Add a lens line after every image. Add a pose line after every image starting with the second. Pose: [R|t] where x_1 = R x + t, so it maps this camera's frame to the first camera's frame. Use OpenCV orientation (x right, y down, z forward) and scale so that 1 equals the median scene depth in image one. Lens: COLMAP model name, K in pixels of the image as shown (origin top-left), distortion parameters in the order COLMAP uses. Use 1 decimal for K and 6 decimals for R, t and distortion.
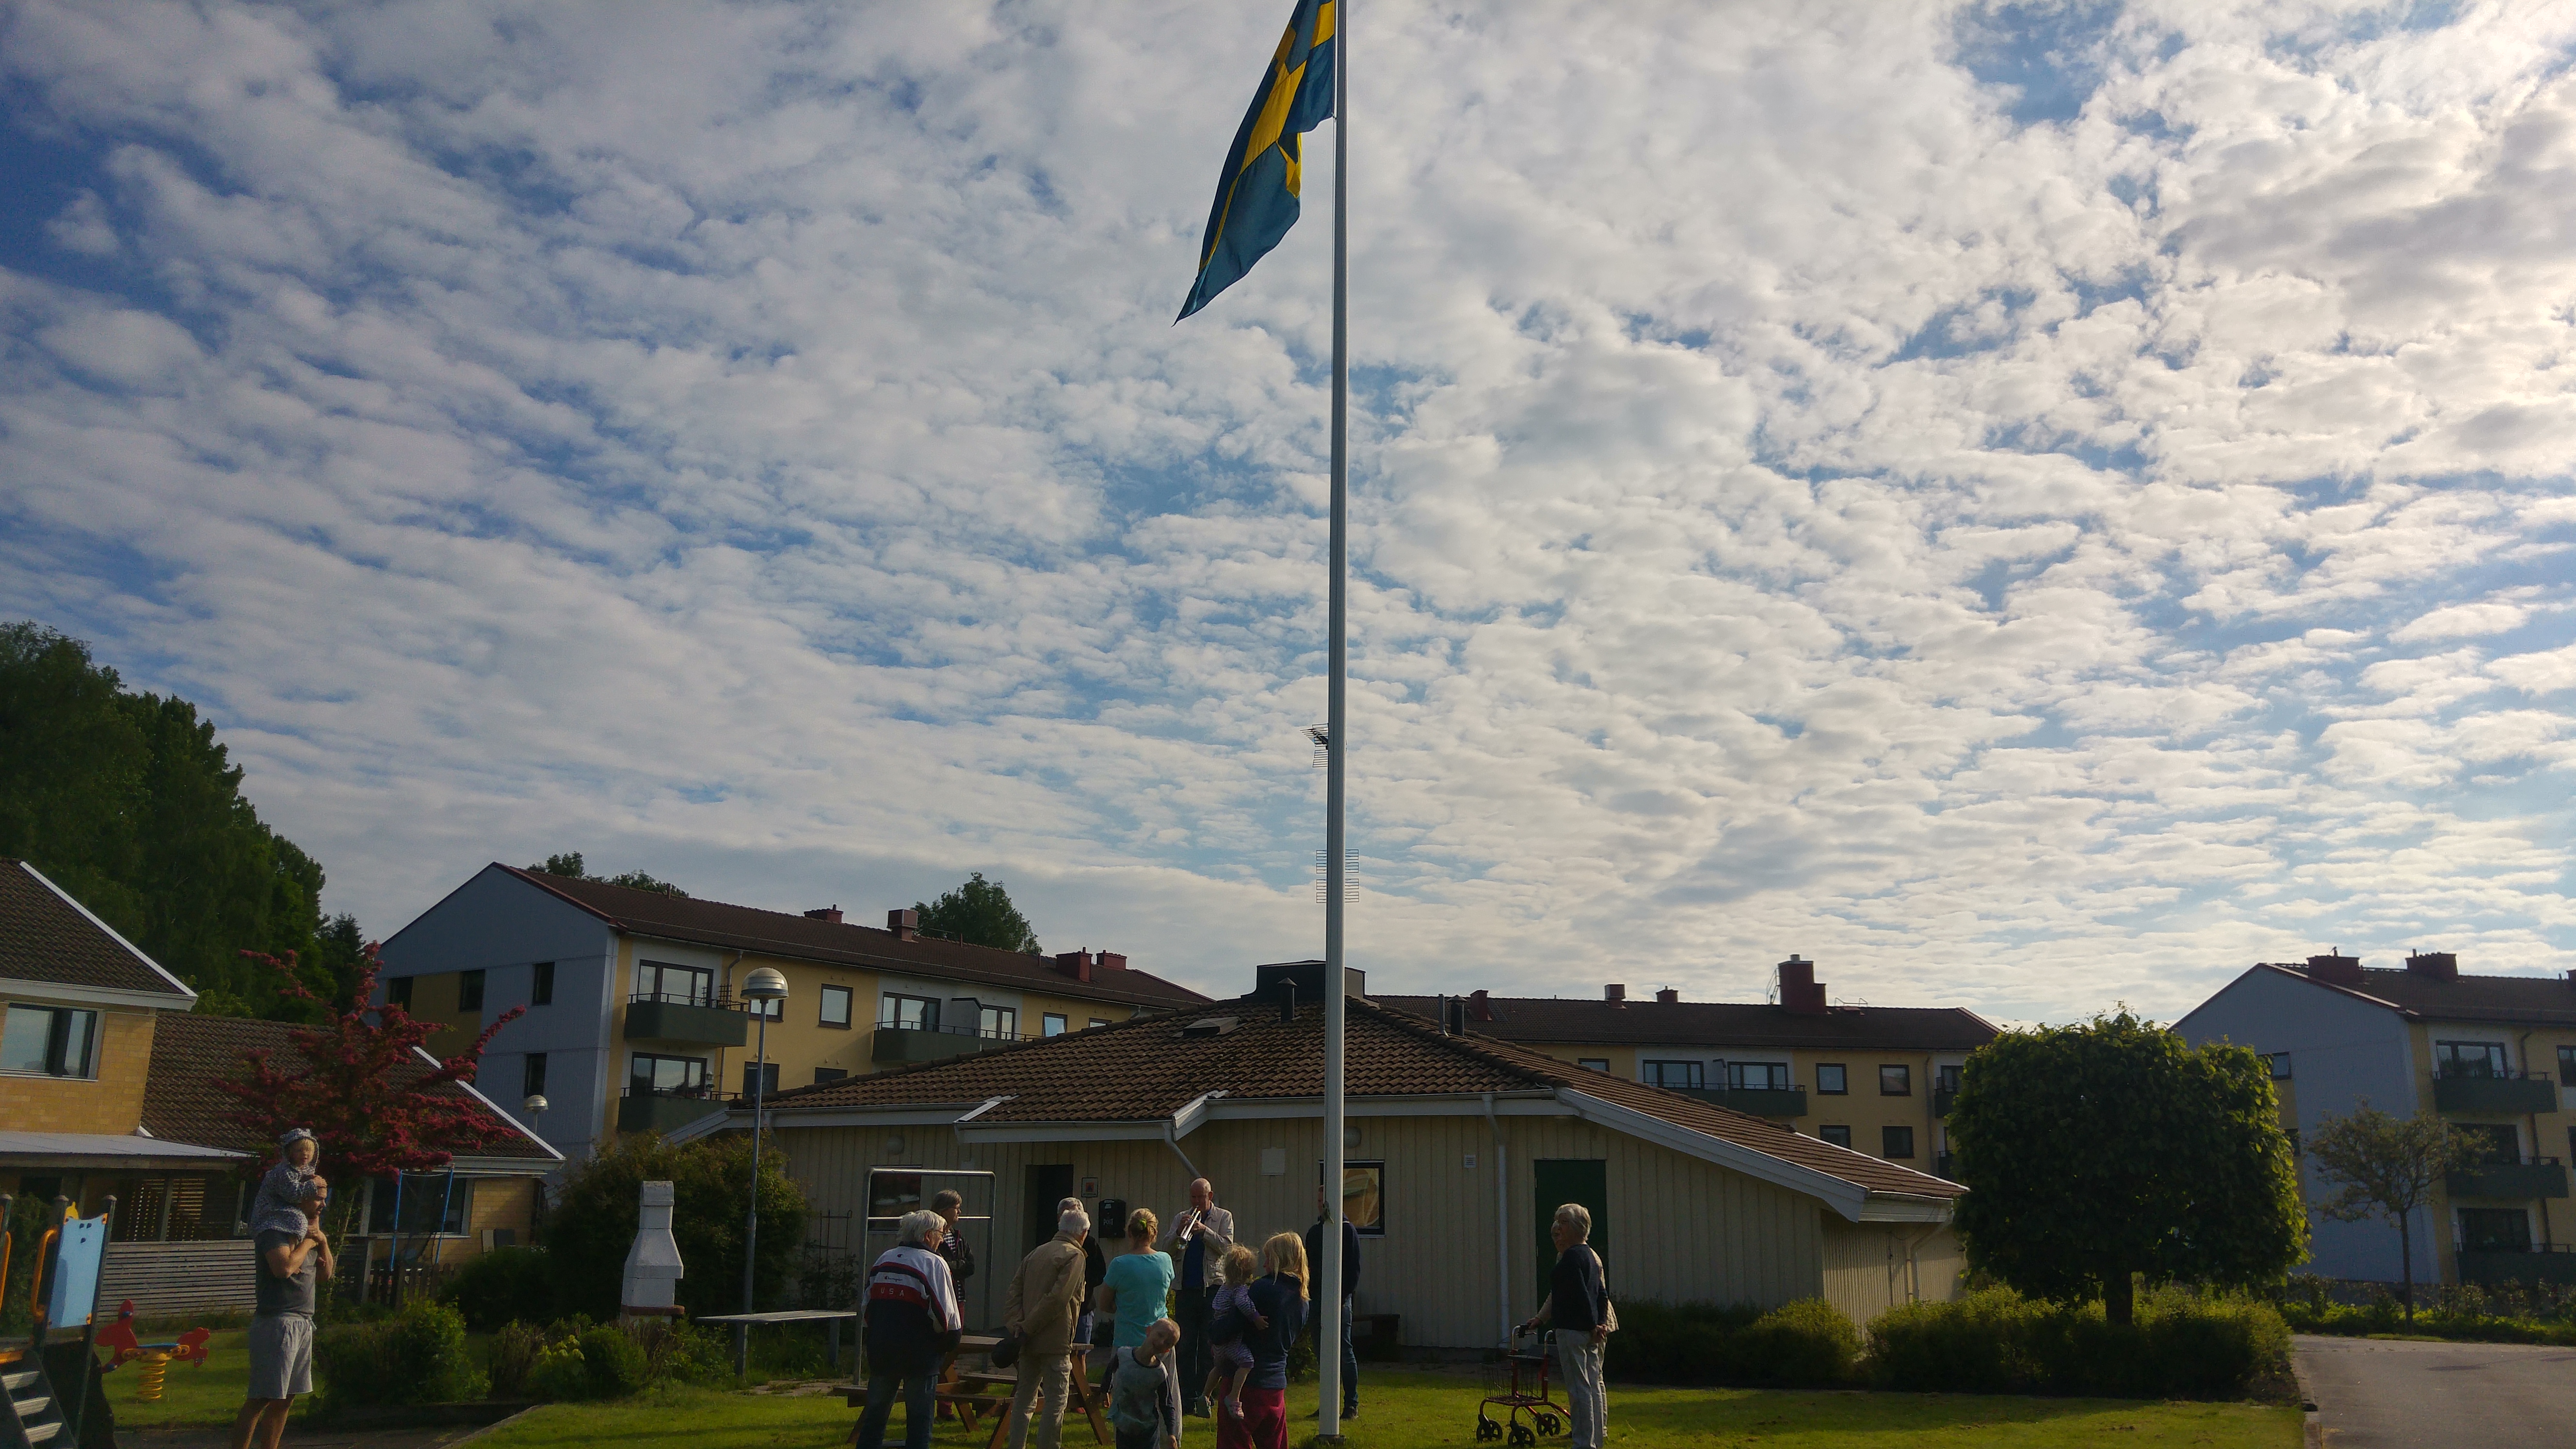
lens RADIAL K [[1978.0, 0, 1292.1], [0, 1978.0, 720.3], [0, 0, 1]] dist [0.007943, -0.002456]
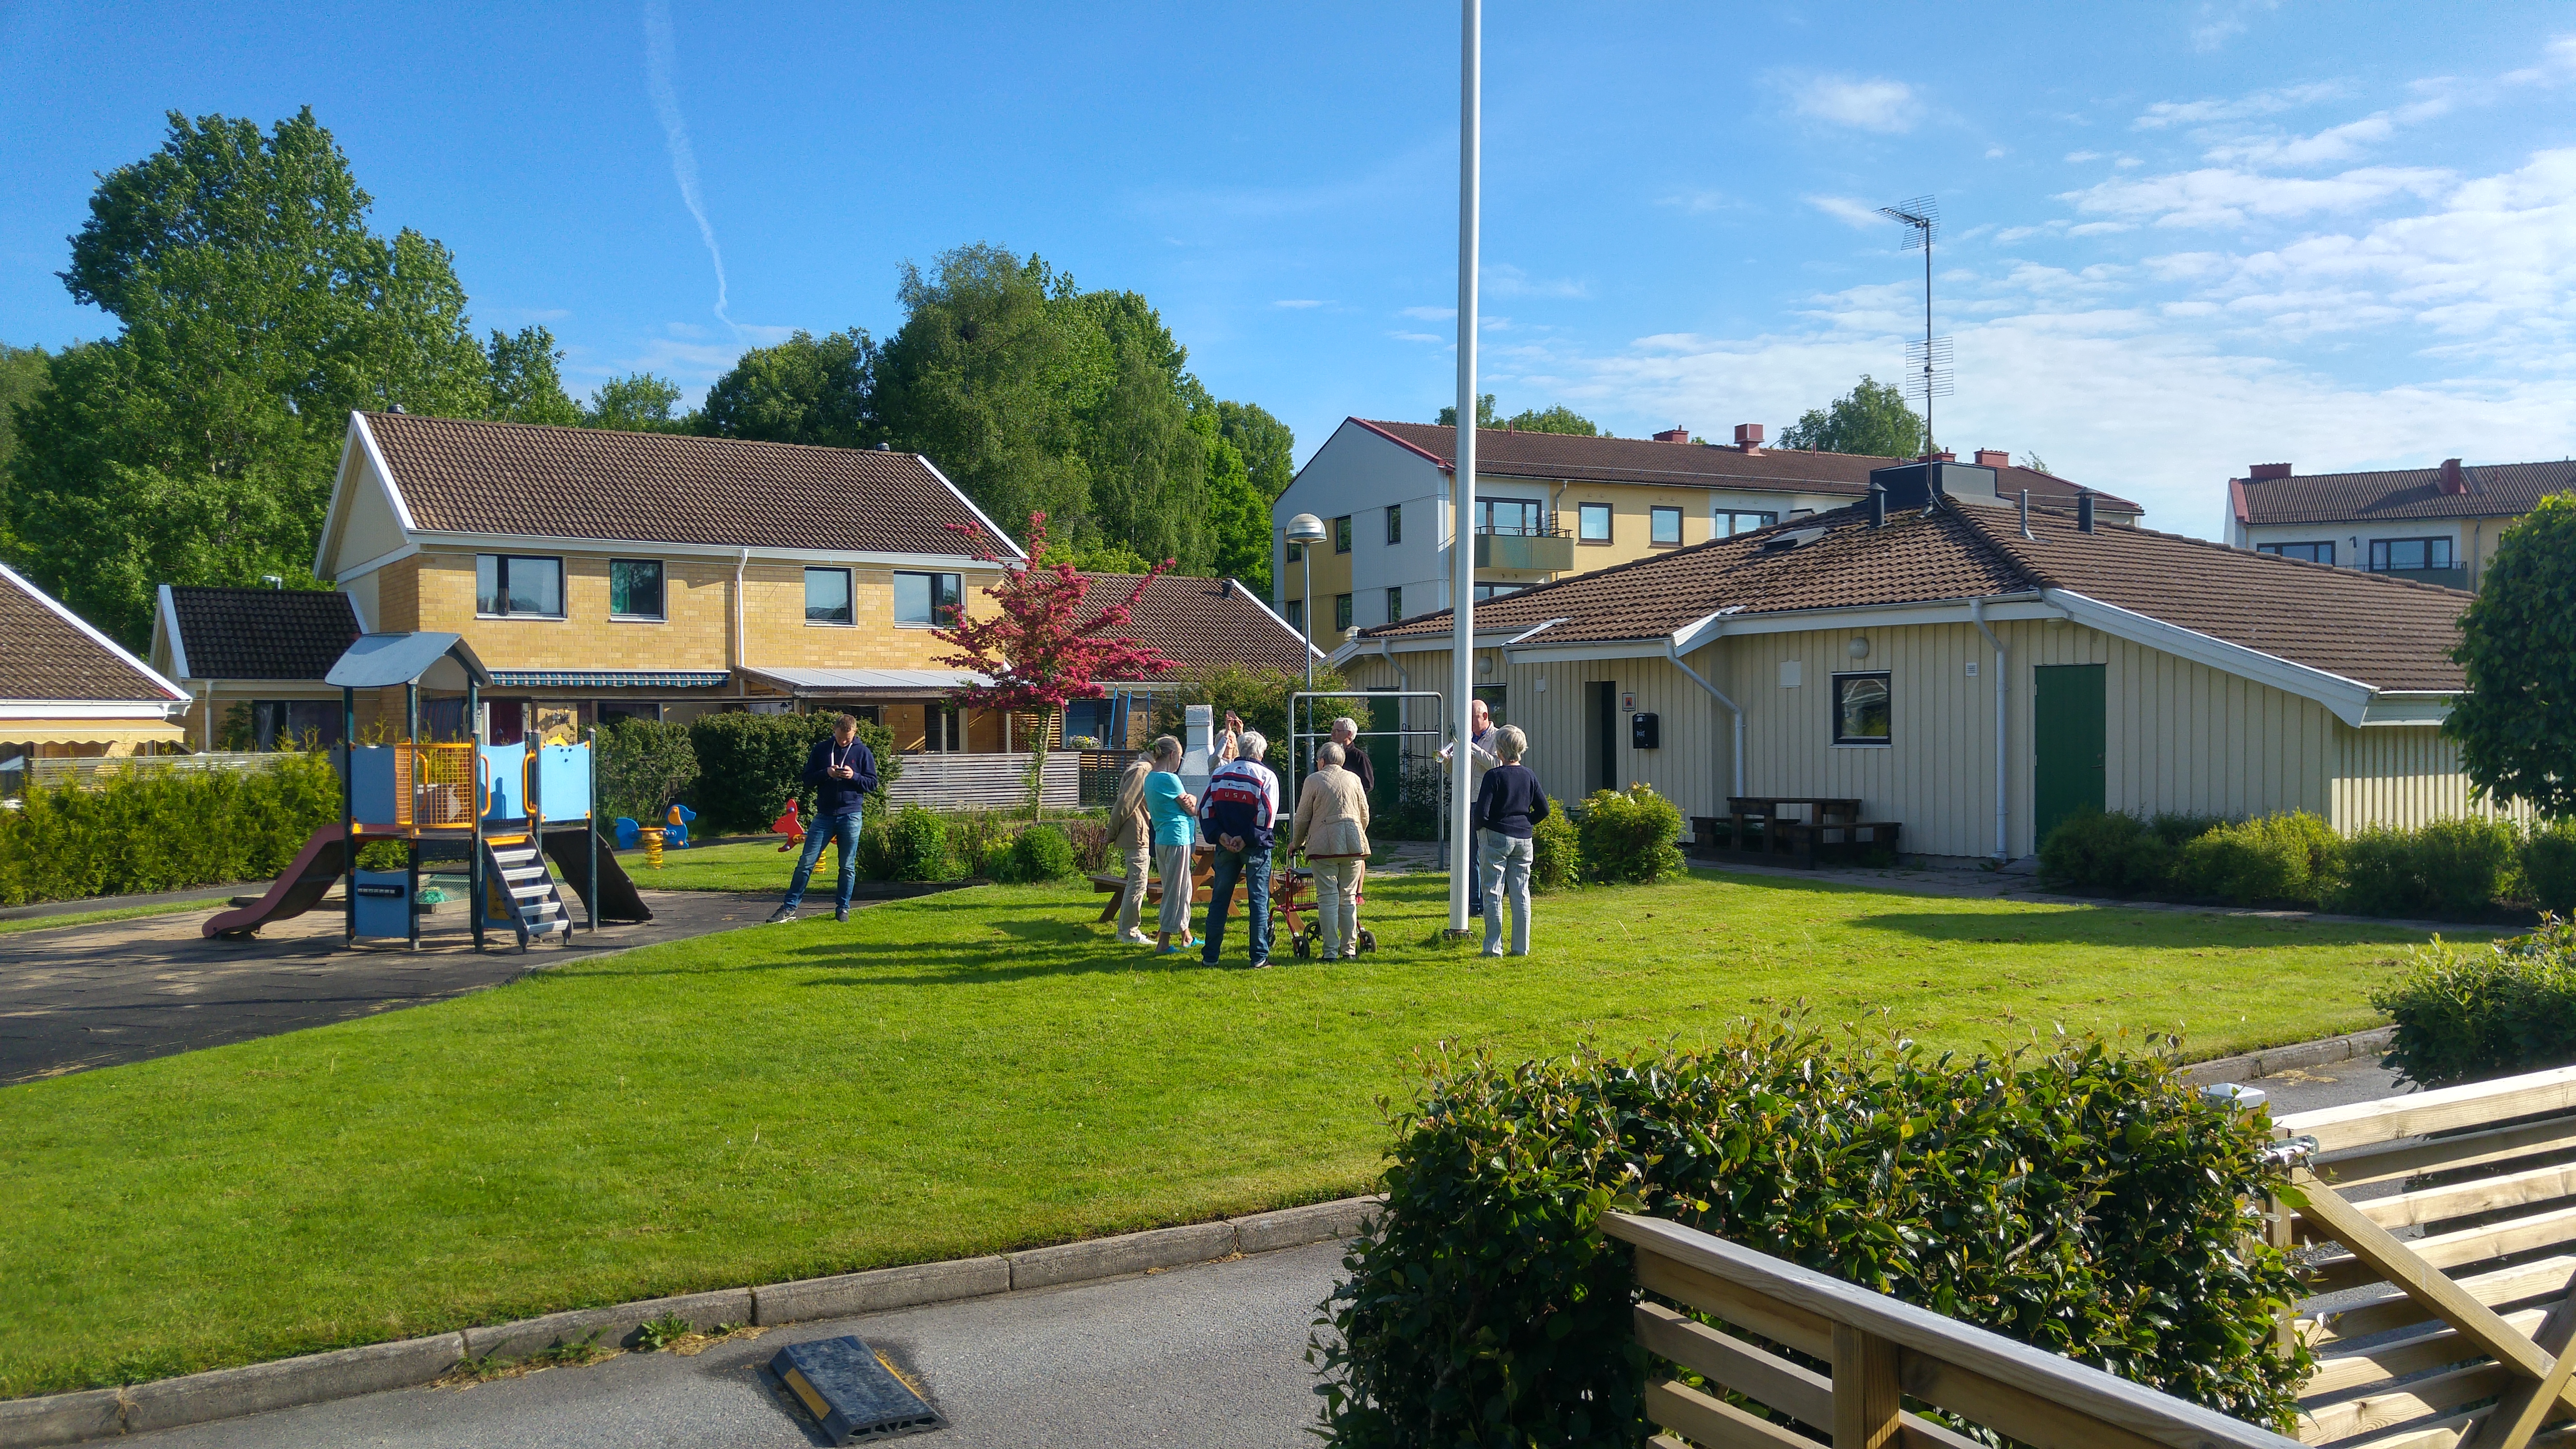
lens RADIAL K [[1955.8, 0, 1337.7], [0, 1955.8, 751.4], [0, 0, 1]] dist [0.122500, -0.405562]
pose [[0.870003, -0.004109, -0.493029, 0.253335], [0.132260, 0.965261, 0.225342, 0.007319], [0.474976, -0.261256, 0.840323, 0.047705]]
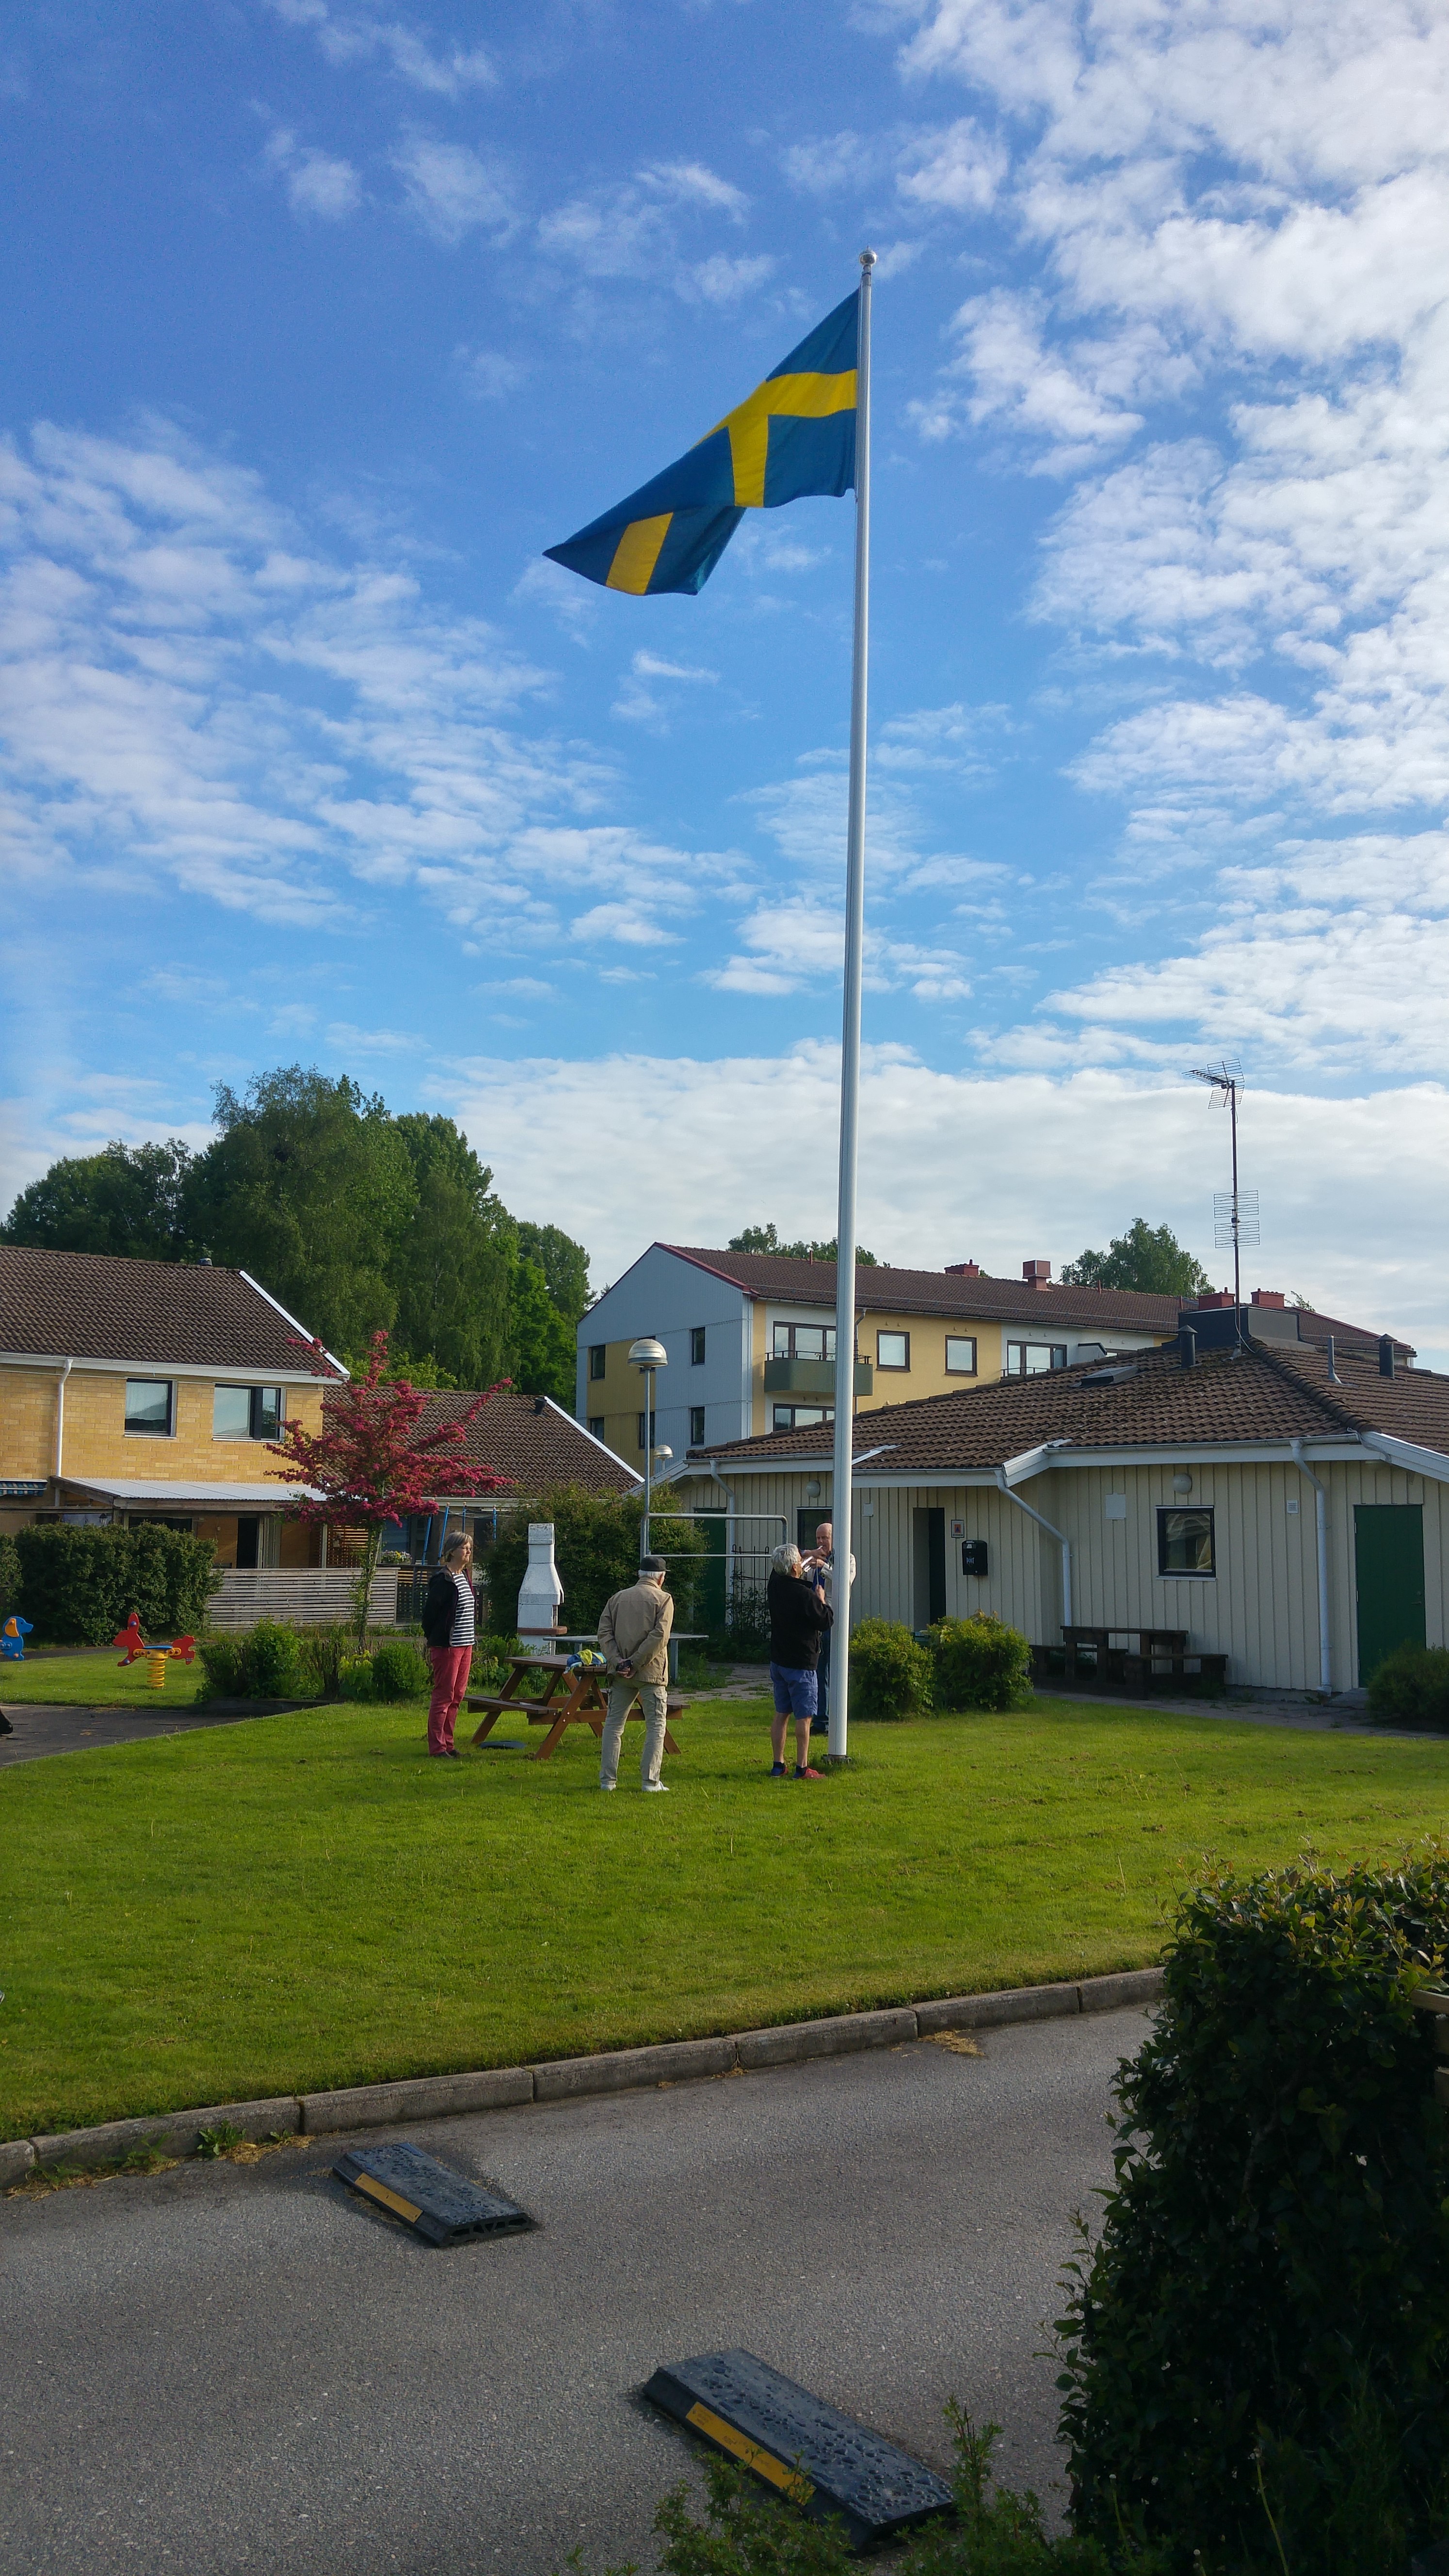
lens RADIAL K [[1961.4, 0, 715.7], [0, 1961.4, 1310.8], [0, 0, 1]] dist [0.060667, -0.162264]
pose [[0.896403, -0.045732, -0.440874, 0.234613], [0.101361, 0.989456, 0.103455, -0.003713], [0.431495, -0.137425, 0.891587, 0.012857]]
